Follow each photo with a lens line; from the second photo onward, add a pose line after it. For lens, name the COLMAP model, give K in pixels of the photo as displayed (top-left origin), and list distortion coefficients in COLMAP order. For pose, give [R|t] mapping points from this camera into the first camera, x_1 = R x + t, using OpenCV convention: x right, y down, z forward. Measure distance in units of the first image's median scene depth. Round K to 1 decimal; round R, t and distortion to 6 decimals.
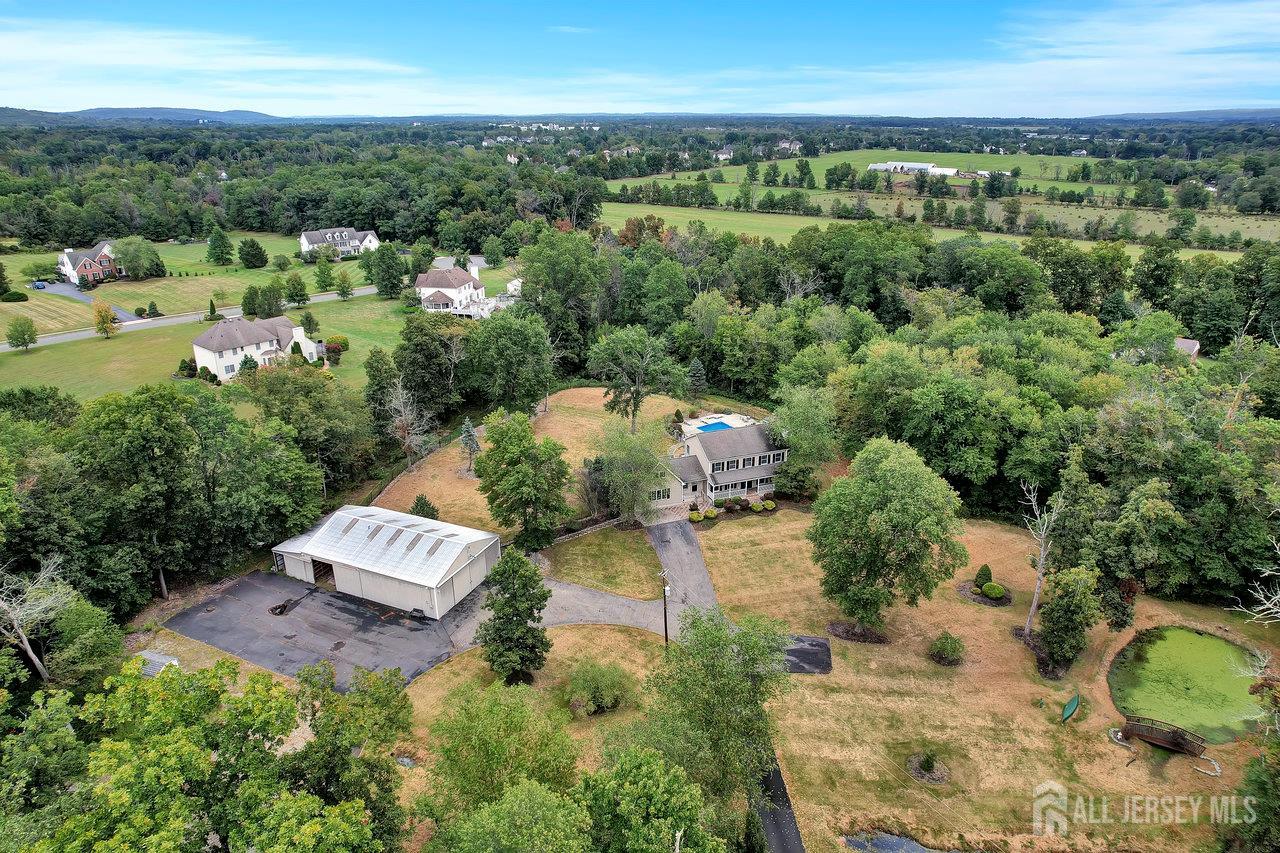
lens RADIAL K [[818.6, 0, 641.2], [0, 818.6, 416.6], [0, 0, 1]] dist [-0.082309, 0.068209]
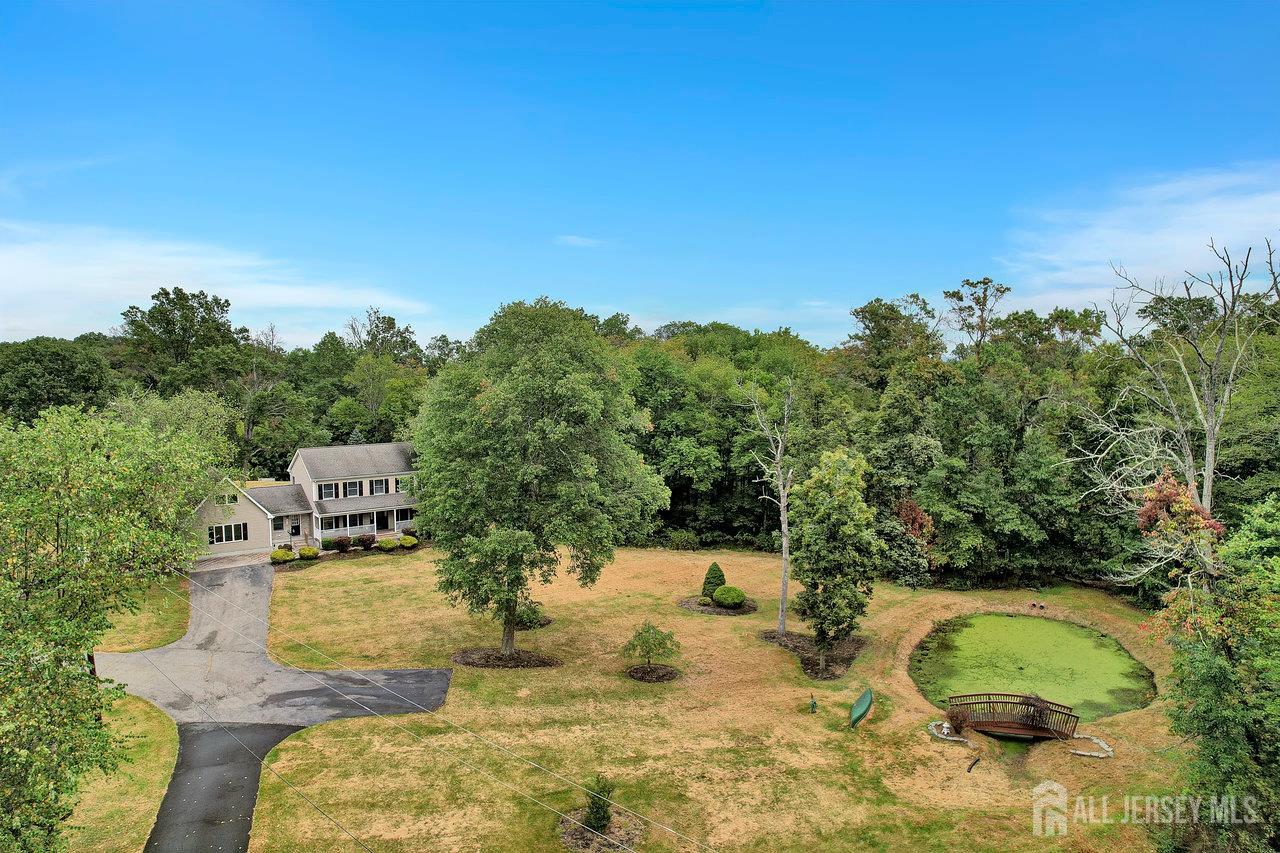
lens RADIAL K [[818.6, 0, 641.2], [0, 818.6, 416.6], [0, 0, 1]] dist [-0.082309, 0.068209]
pose [[0.960726, -0.020248, 0.276758, 0.222602], [0.098895, 0.956833, -0.273295, 0.295732], [-0.259278, 0.289932, 0.921257, 0.434253]]
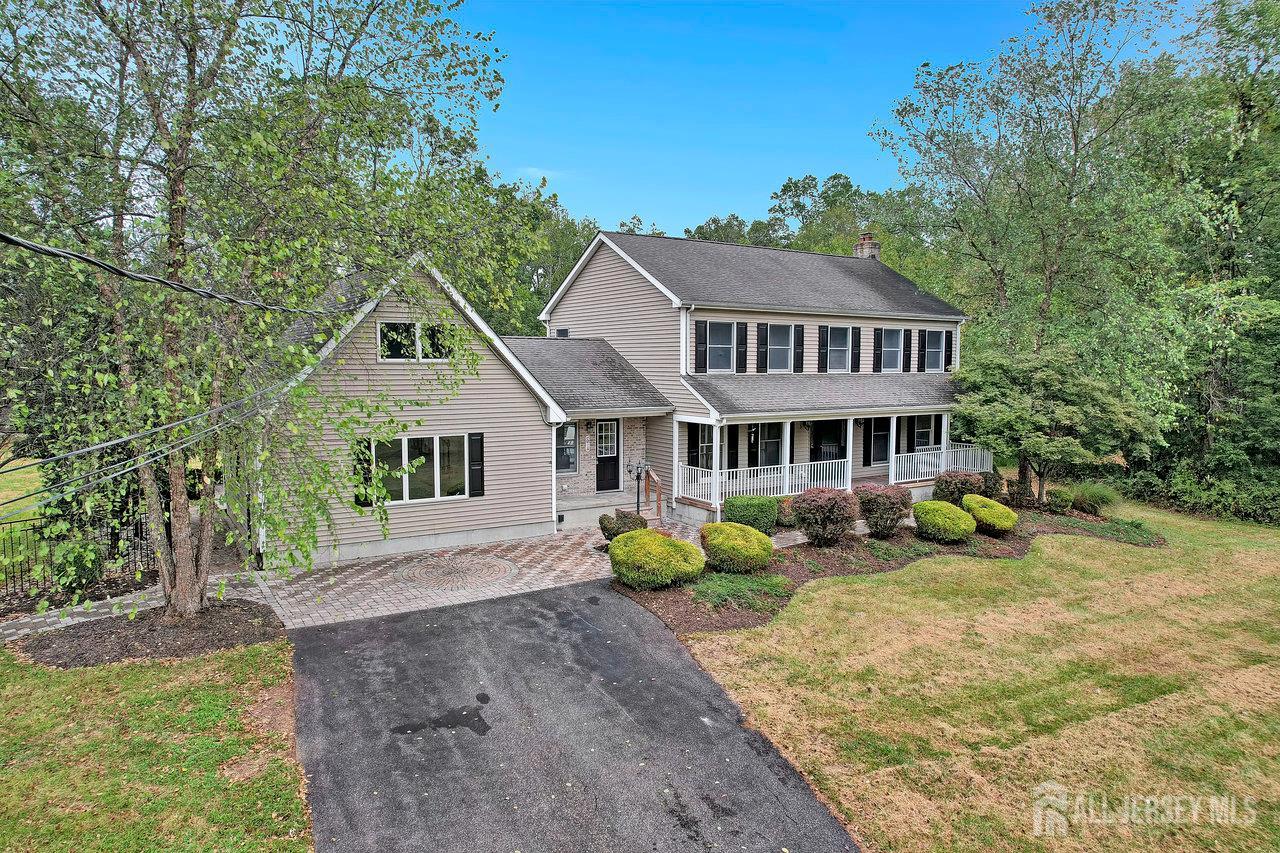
lens RADIAL K [[818.6, 0, 641.2], [0, 818.6, 416.6], [0, 0, 1]] dist [-0.082309, 0.068209]
pose [[0.978424, -0.008466, 0.206432, 0.044619], [0.066488, 0.958910, -0.275809, 0.189478], [-0.195615, 0.283583, 0.938784, 1.152349]]
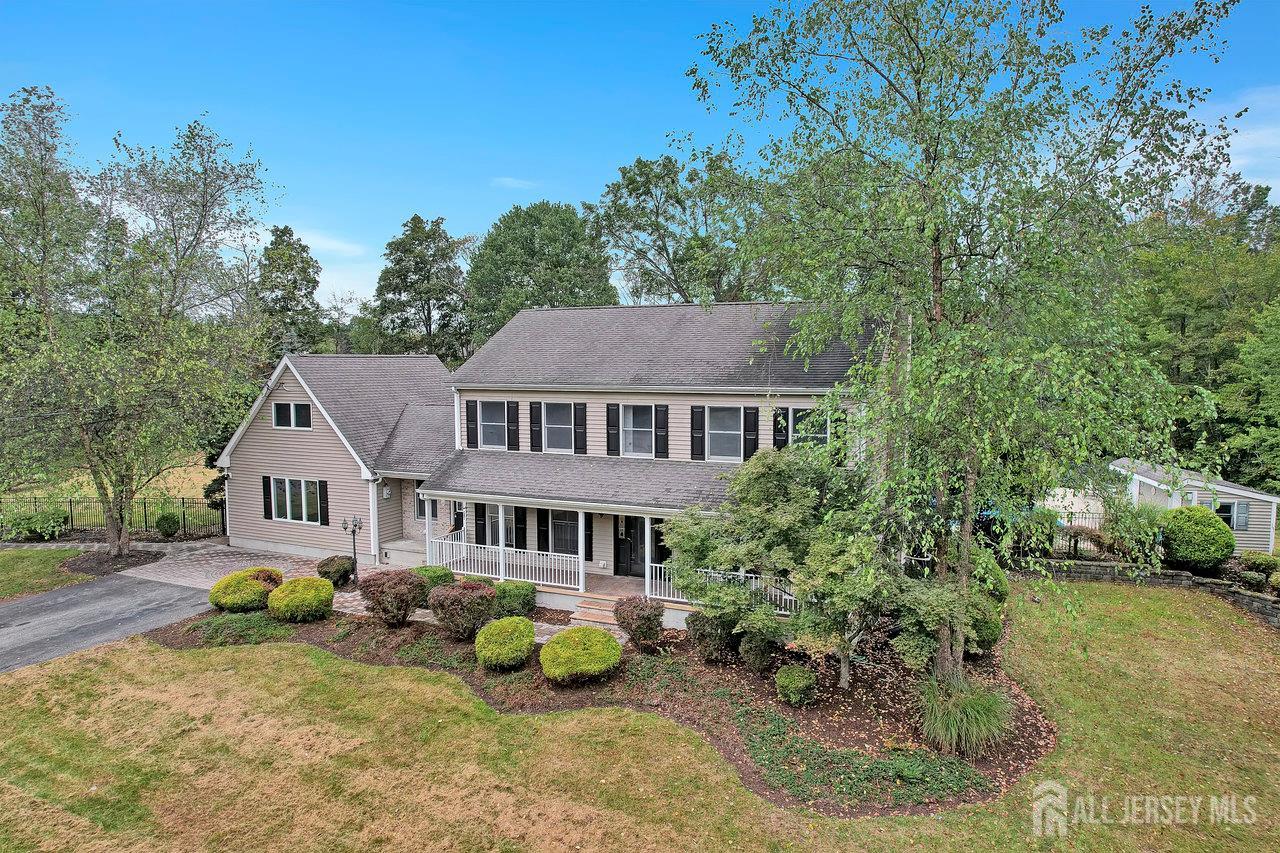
lens RADIAL K [[818.6, 0, 641.2], [0, 818.6, 416.6], [0, 0, 1]] dist [-0.082309, 0.068209]
pose [[0.709348, 0.049904, -0.703090, 0.386572], [-0.243429, 0.953460, -0.177921, 0.125135], [0.661489, 0.297361, 0.688483, 1.238720]]
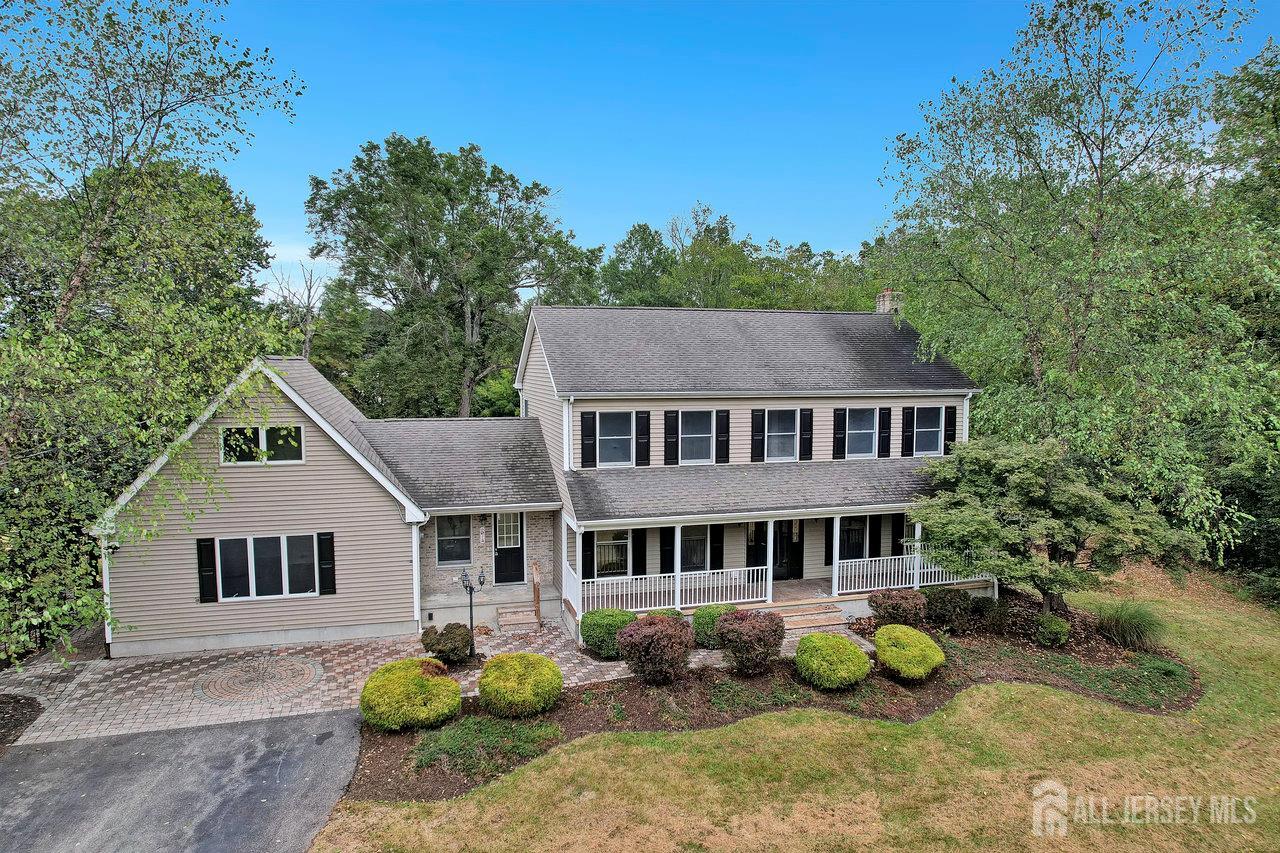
lens RADIAL K [[818.6, 0, 641.2], [0, 818.6, 416.6], [0, 0, 1]] dist [-0.082309, 0.068209]
pose [[0.996444, 0.009313, -0.083737, 0.163385], [-0.032665, 0.958837, -0.282072, 0.155394], [0.077663, 0.283804, 0.955732, 1.156372]]
